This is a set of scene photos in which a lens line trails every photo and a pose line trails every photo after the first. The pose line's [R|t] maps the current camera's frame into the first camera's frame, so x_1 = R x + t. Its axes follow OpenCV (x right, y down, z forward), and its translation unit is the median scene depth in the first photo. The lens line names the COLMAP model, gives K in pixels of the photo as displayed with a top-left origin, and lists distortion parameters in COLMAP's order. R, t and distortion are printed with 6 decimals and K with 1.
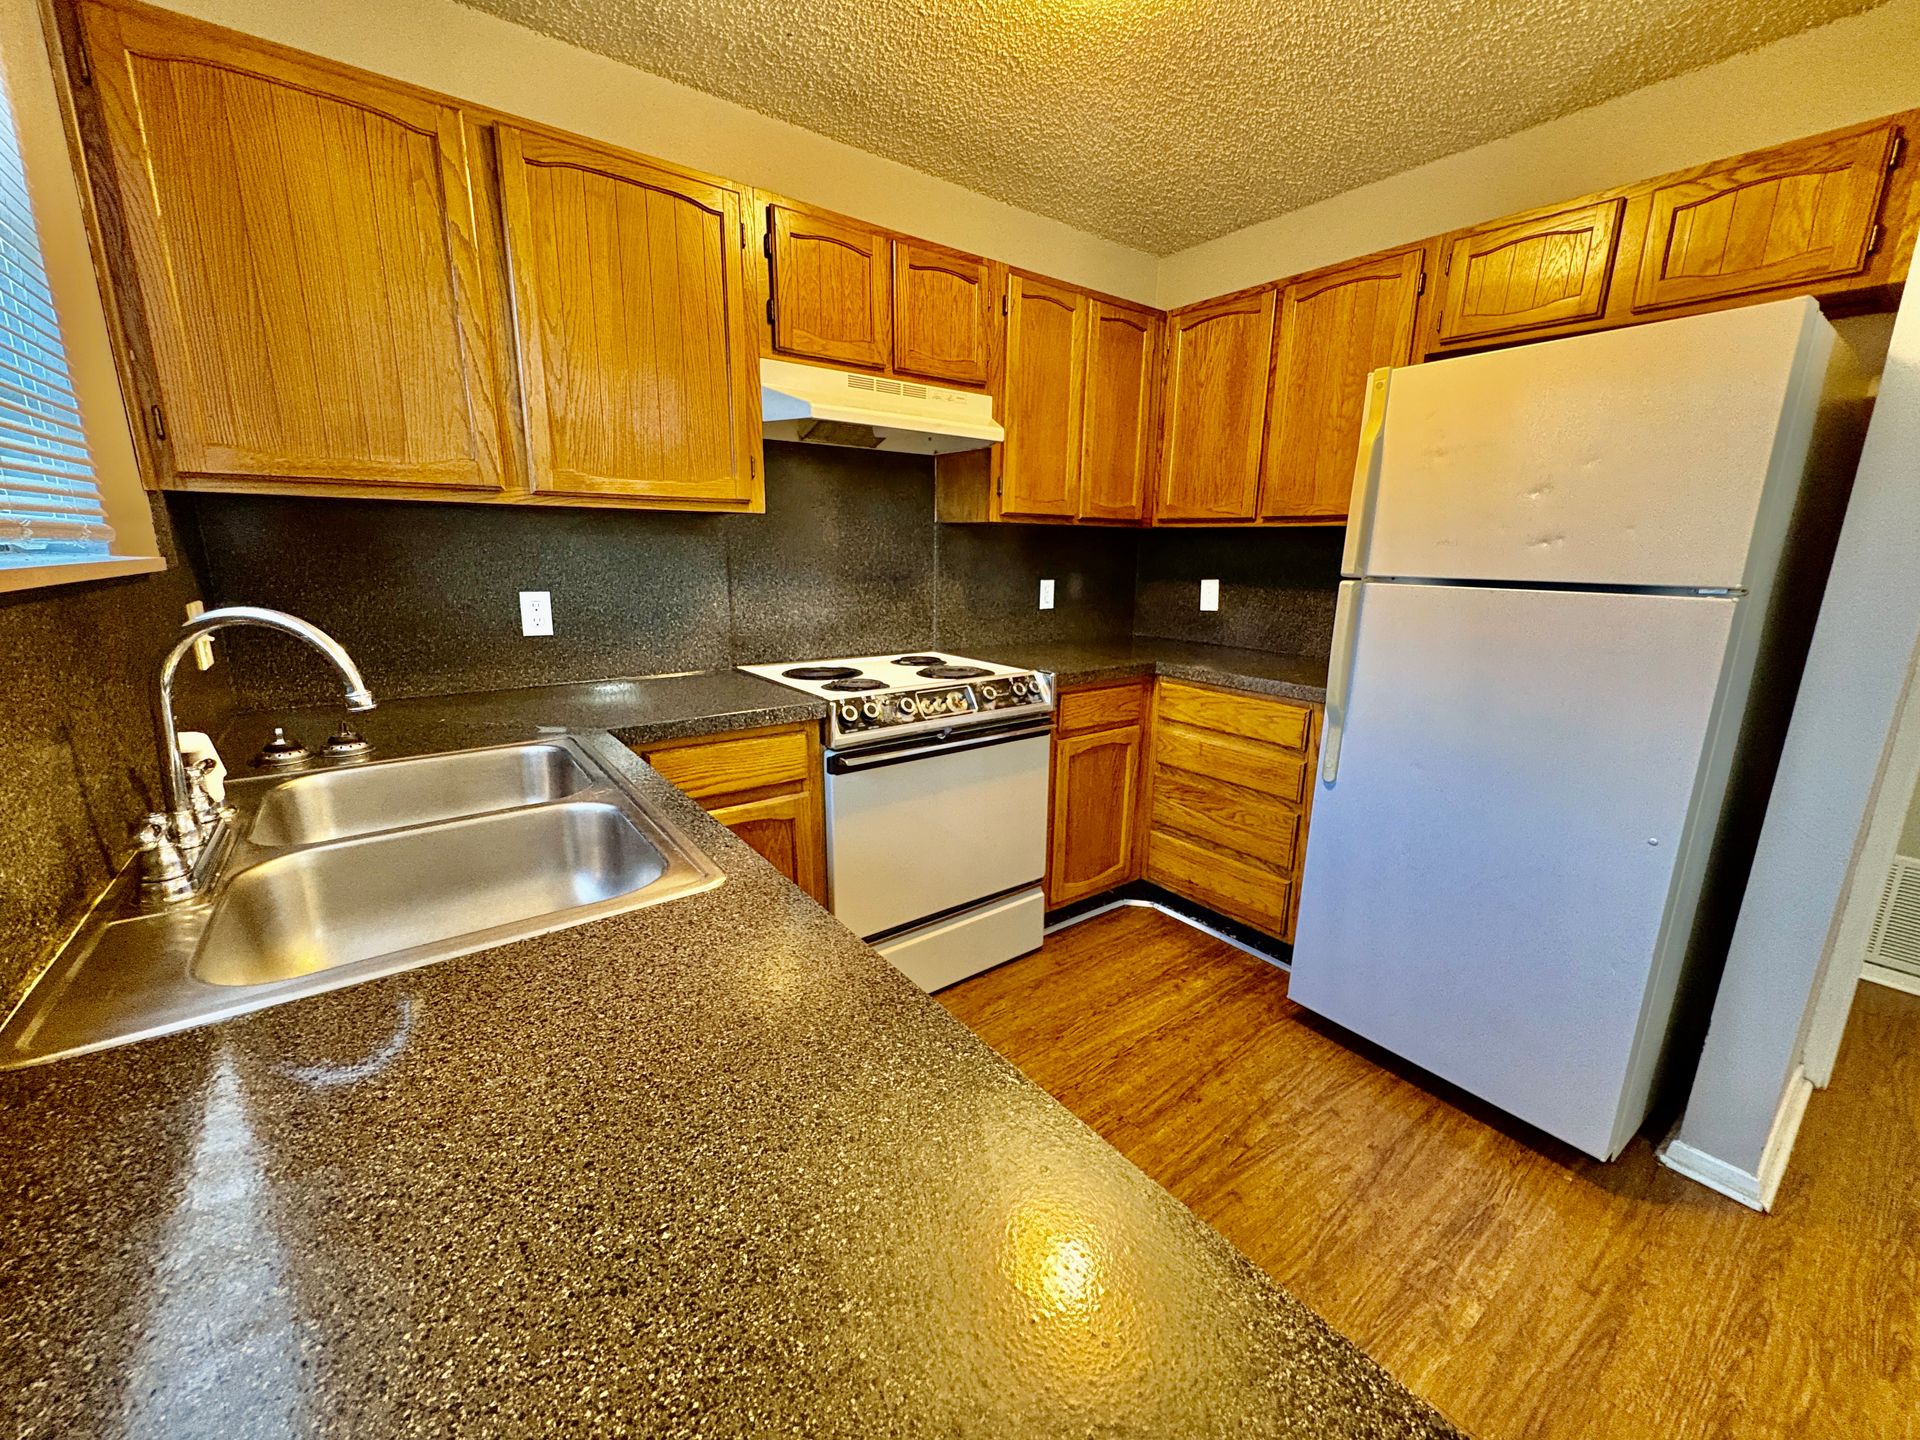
lens RADIAL K [[759.4, 0, 961.1], [0, 759.4, 715.2], [0, 0, 1]] dist [-0.002583, -0.000172]
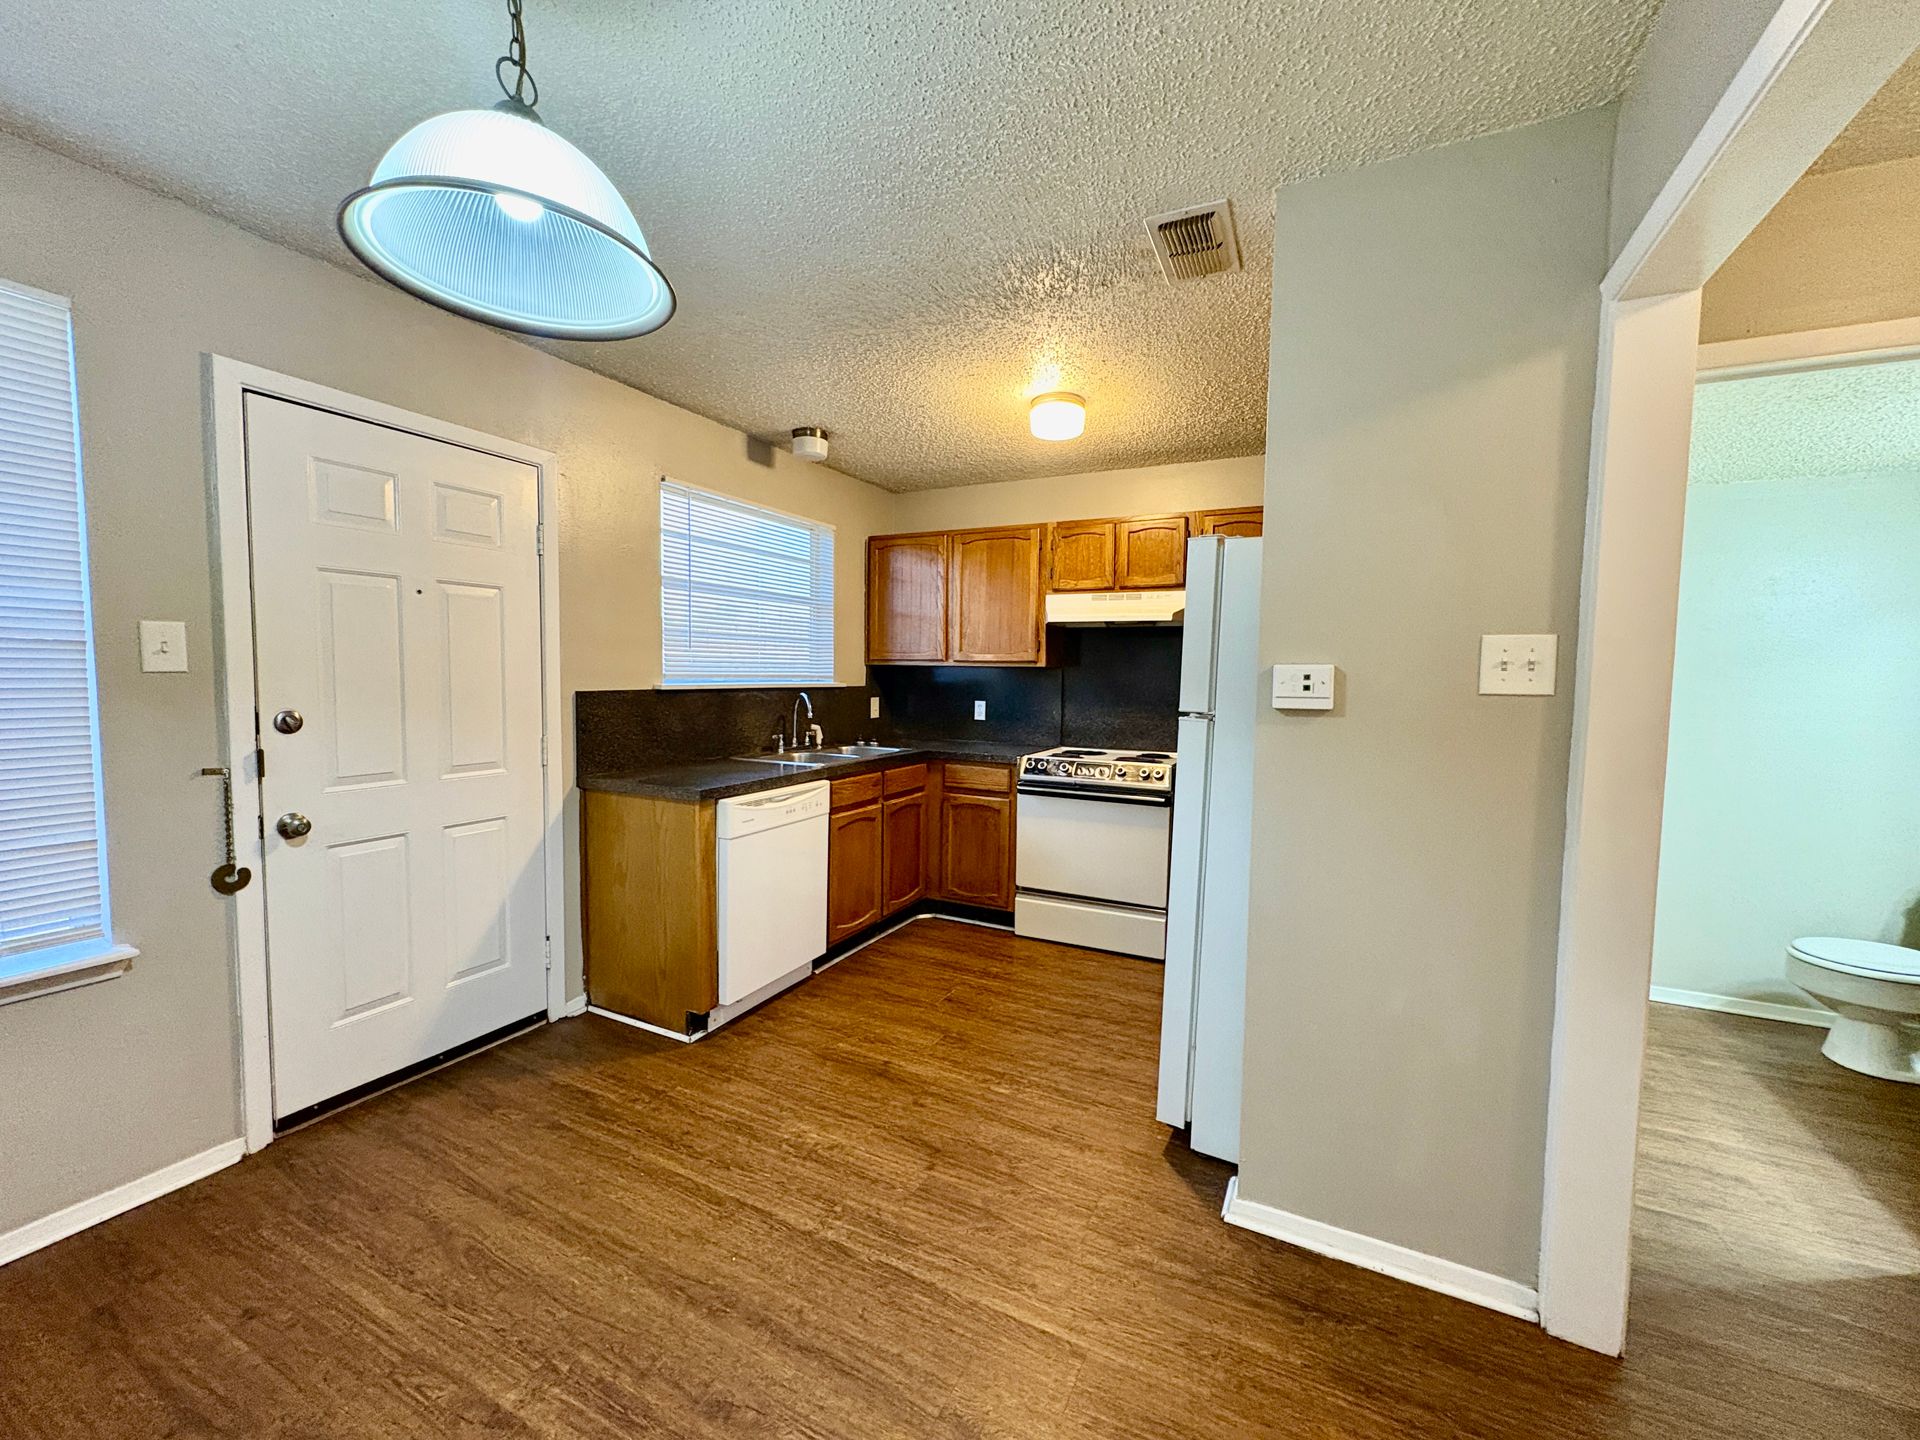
lens RADIAL K [[759.4, 0, 962.6], [0, 759.4, 715.9], [0, 0, 1]] dist [-0.002583, -0.000172]
pose [[0.439946, 0.045869, -0.896852, 1.389027], [-0.206259, 0.977157, -0.051203, 0.010165], [0.874016, 0.207511, 0.439357, -0.050994]]
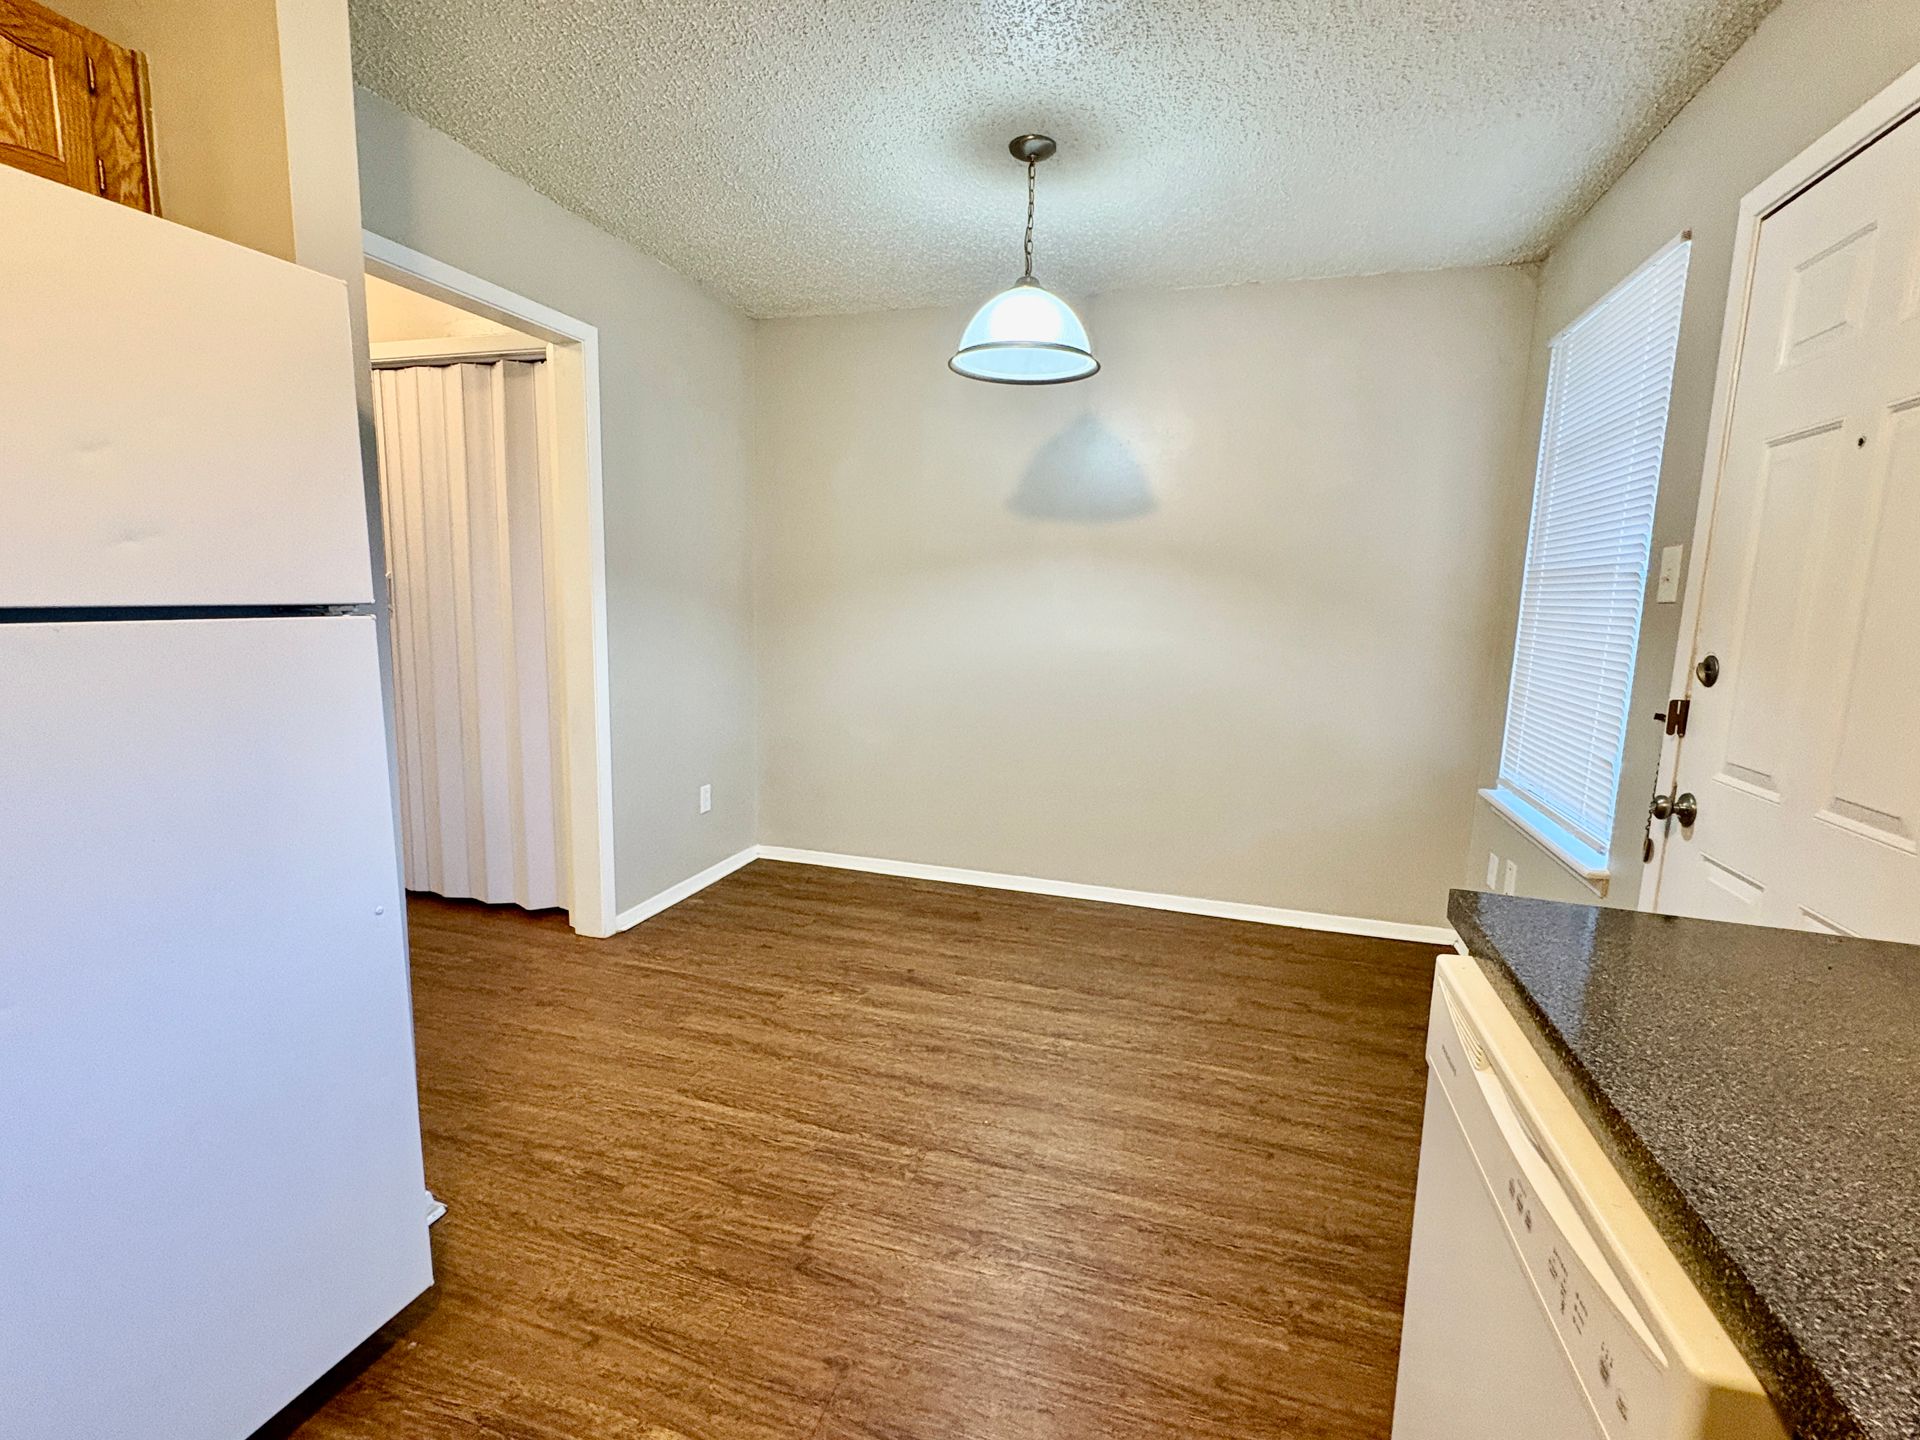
lens RADIAL K [[871.8, 0, 956.7], [0, 871.8, 718.0], [0, 0, 1]] dist [-0.003913, -0.000312]
pose [[-0.581682, -0.148546, 0.799738, -0.121324], [0.141478, 0.949721, 0.279308, -0.140796], [-0.801018, 0.275614, -0.531420, 0.639335]]
